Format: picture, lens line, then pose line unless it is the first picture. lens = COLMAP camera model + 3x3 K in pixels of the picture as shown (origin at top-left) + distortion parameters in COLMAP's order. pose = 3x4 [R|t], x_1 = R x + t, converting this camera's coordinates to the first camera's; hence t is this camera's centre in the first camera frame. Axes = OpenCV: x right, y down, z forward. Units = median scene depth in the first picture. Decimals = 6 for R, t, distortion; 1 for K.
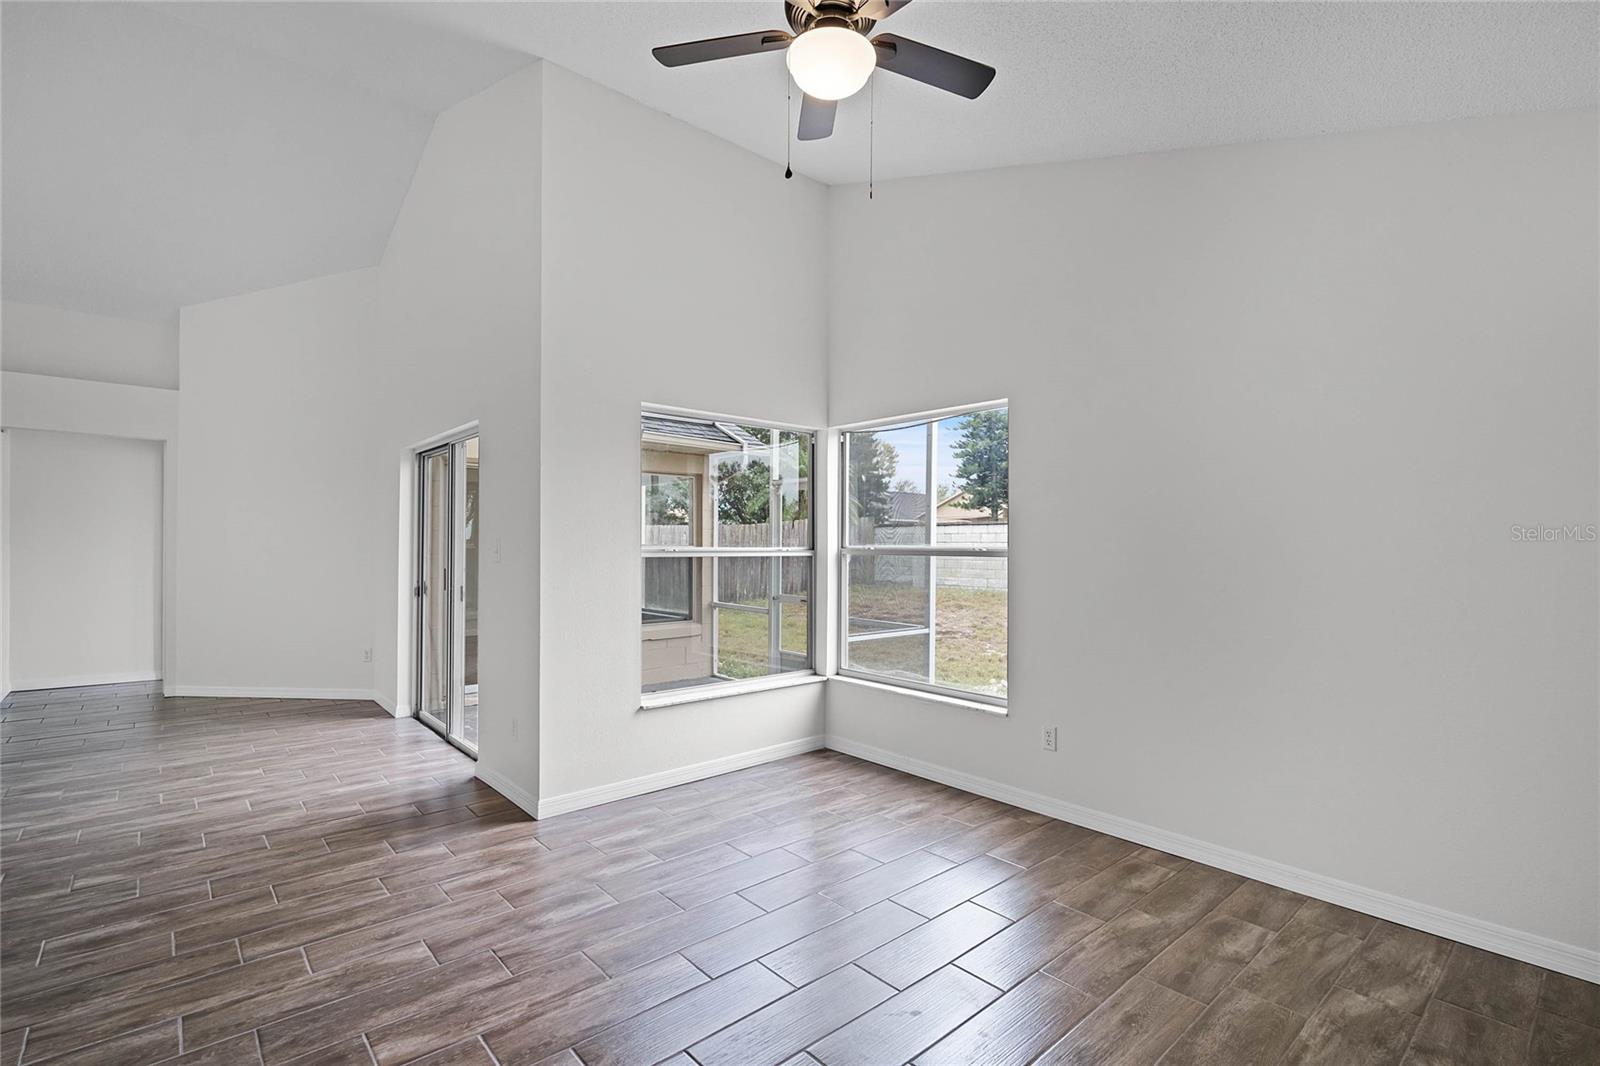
lens RADIAL K [[735.5, 0, 797.0], [0, 735.5, 541.1], [0, 0, 1]] dist [-0.003779, 0.000006]
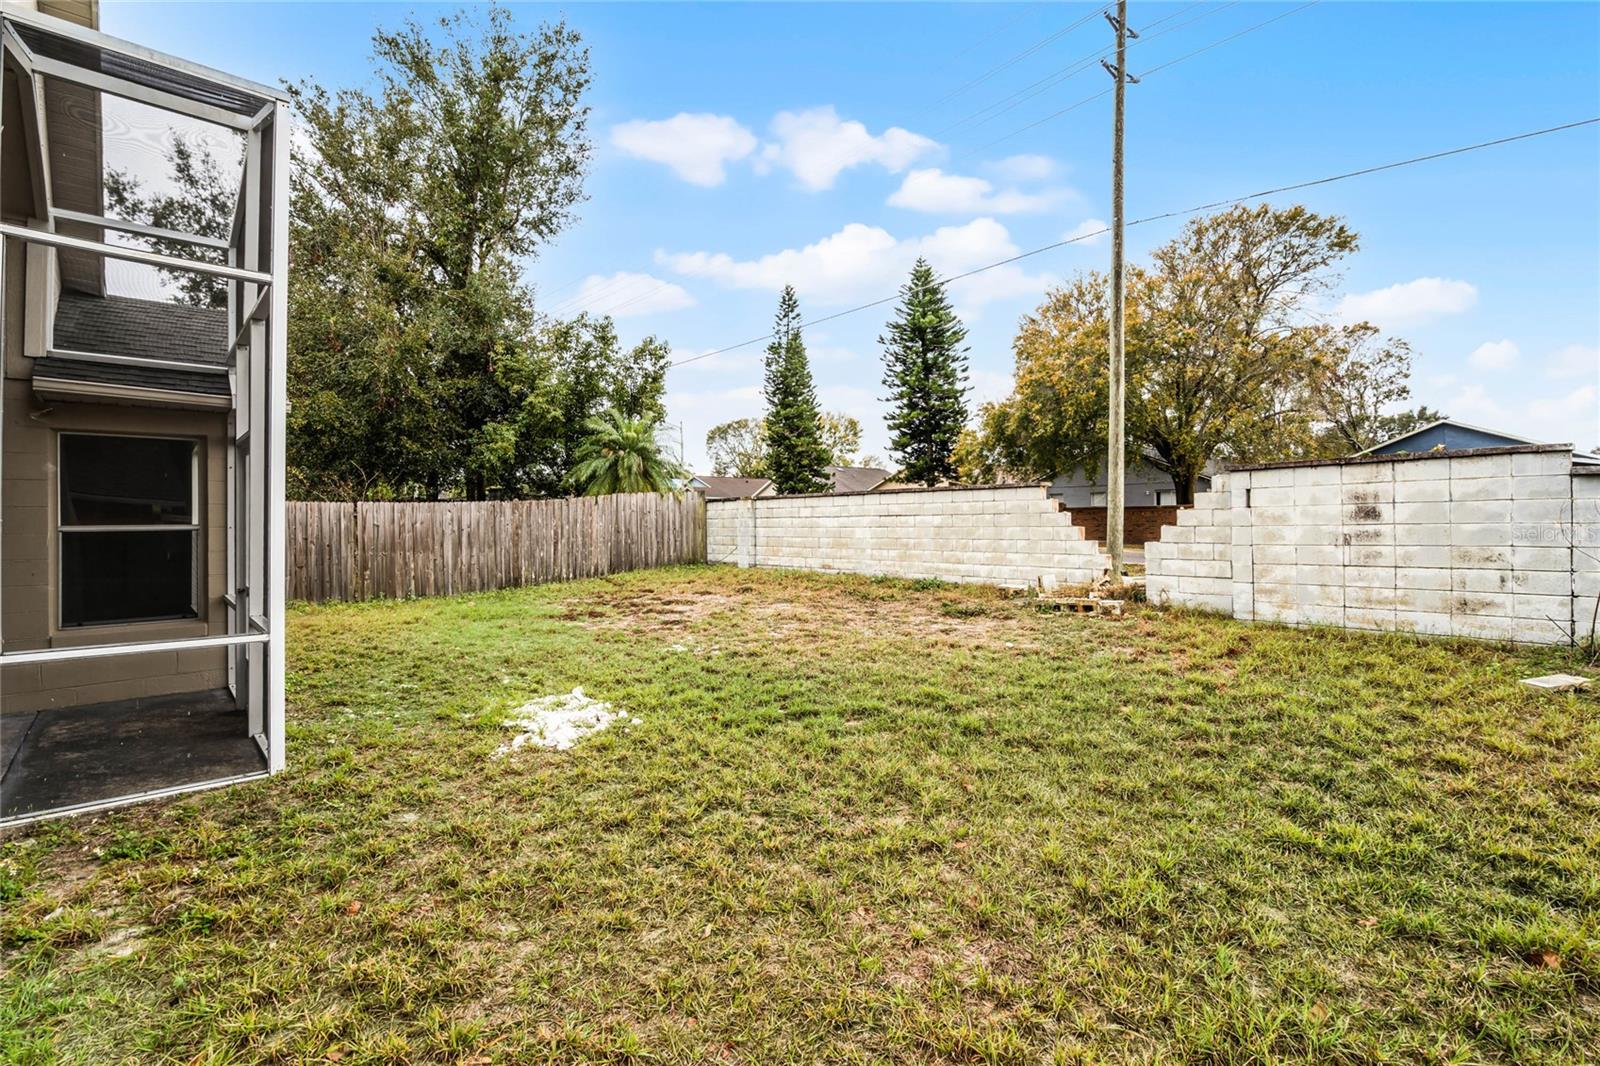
lens RADIAL K [[735.5, 0, 799.0], [0, 735.5, 525.1], [0, 0, 1]] dist [-0.003779, 0.000006]
pose [[0.999908, -0.013533, -0.000720, 0.096349], [0.013539, 0.999877, 0.007934, 0.001756], [0.000613, -0.007943, 0.999968, 0.038432]]
